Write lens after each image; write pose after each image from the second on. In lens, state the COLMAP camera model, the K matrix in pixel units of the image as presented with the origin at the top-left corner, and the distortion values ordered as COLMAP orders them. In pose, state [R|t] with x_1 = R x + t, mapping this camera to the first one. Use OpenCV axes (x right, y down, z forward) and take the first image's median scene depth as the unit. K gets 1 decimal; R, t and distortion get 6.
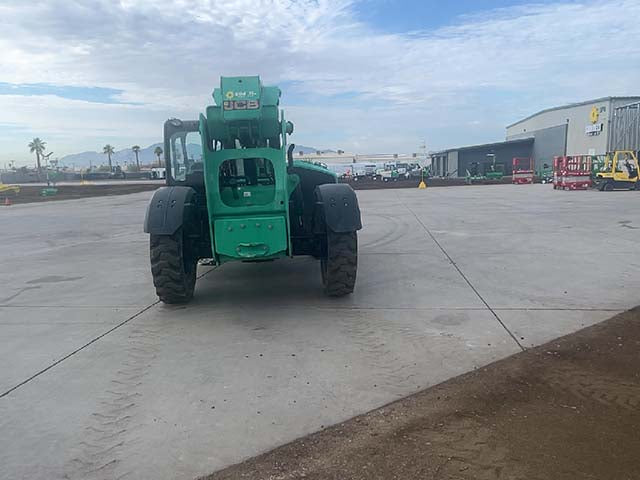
lens RADIAL K [[511.0, 0, 320.3], [0, 511.0, 238.3], [0, 0, 1]] dist [0.054518, -0.074713]
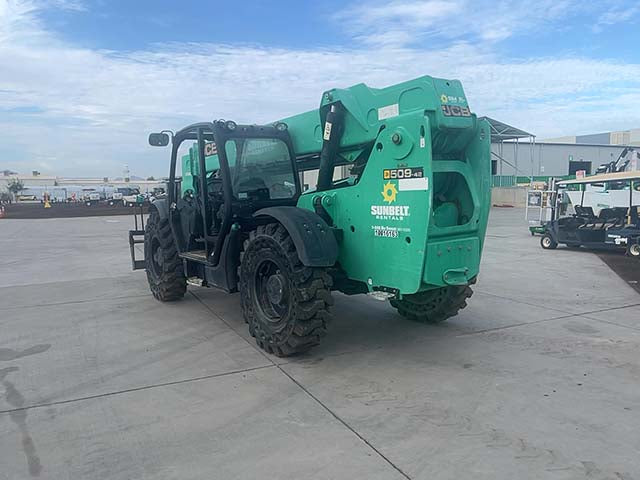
lens RADIAL K [[511.0, 0, 319.5], [0, 511.0, 241.8], [0, 0, 1]] dist [0.054518, -0.074713]
pose [[0.847340, -0.037826, 0.529703, -0.676321], [0.060924, 0.997798, -0.026205, -0.023590], [-0.527545, 0.054476, 0.847778, 0.322148]]
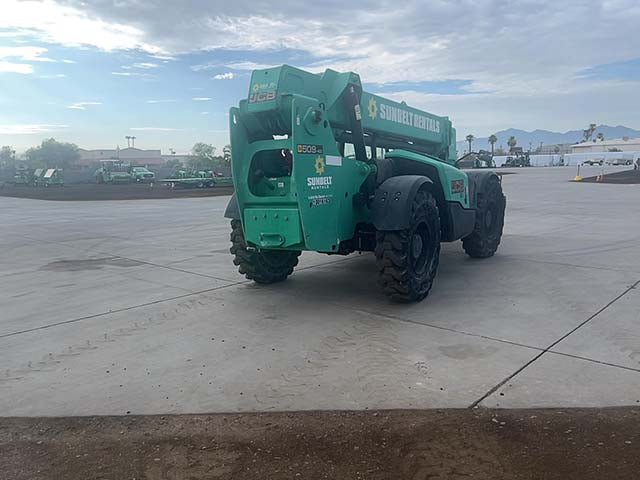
lens RADIAL K [[511.0, 0, 320.1], [0, 511.0, 242.8], [0, 0, 1]] dist [0.054518, -0.074713]
pose [[0.804457, 0.093100, -0.586670, 0.459518], [-0.075214, 0.995657, 0.054867, -0.029697], [0.589230, -0.000012, 0.807965, 0.203616]]
